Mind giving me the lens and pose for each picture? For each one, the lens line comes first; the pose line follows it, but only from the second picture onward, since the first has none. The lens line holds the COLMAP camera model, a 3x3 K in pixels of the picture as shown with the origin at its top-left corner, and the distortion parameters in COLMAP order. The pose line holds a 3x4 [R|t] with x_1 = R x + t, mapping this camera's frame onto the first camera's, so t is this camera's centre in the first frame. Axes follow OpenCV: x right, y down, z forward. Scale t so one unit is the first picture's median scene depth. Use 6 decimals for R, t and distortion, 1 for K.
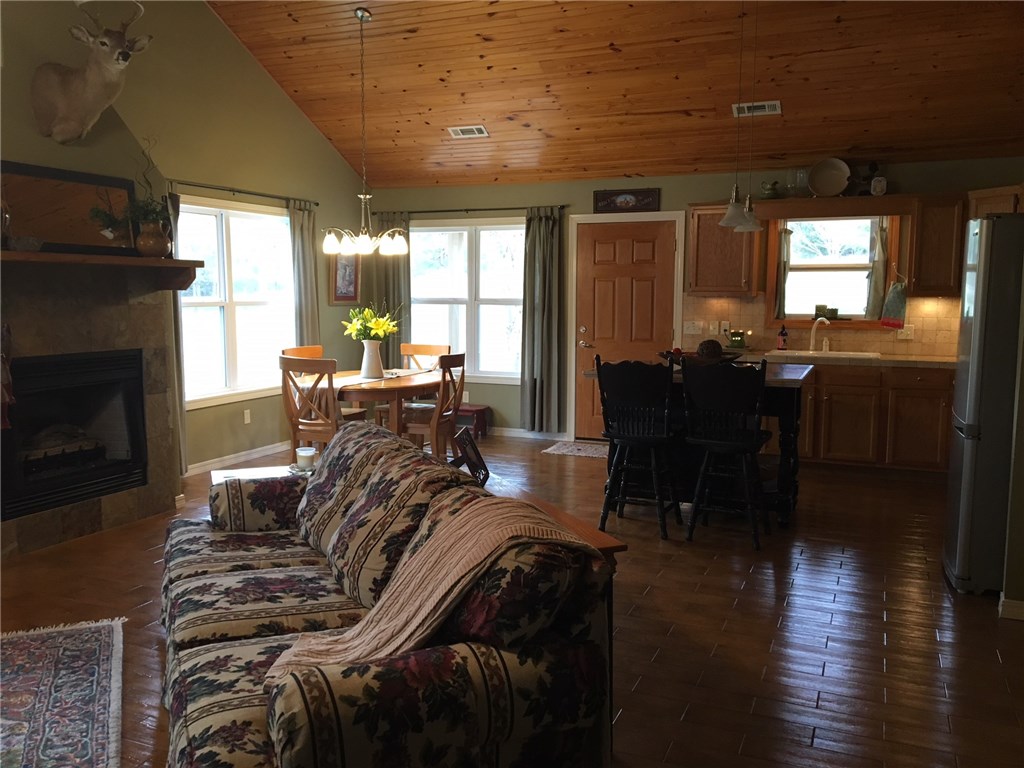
lens RADIAL K [[859.4, 0, 513.9], [0, 859.4, 387.0], [0, 0, 1]] dist [0.034161, -0.046130]
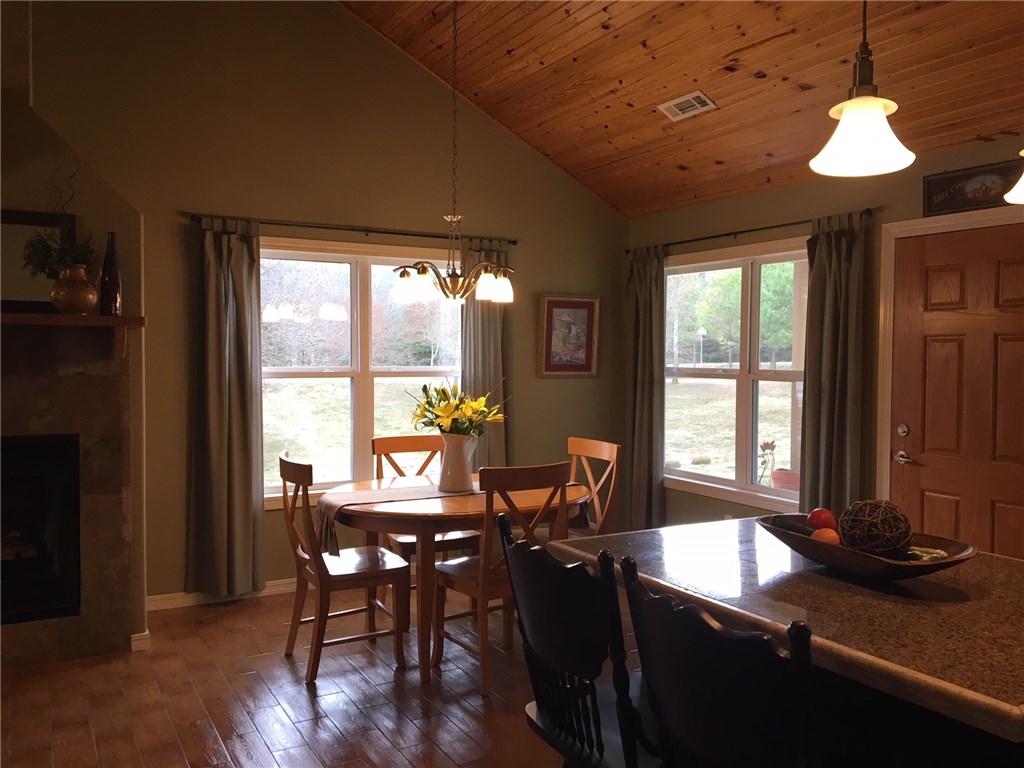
lens RADIAL K [[859.4, 0, 508.3], [0, 859.4, 383.9], [0, 0, 1]] dist [0.034161, -0.046130]
pose [[0.786778, 0.022042, -0.616843, 0.234046], [-0.070632, 0.996012, -0.054500, -0.051335], [0.613182, 0.086448, 0.785197, 0.440041]]
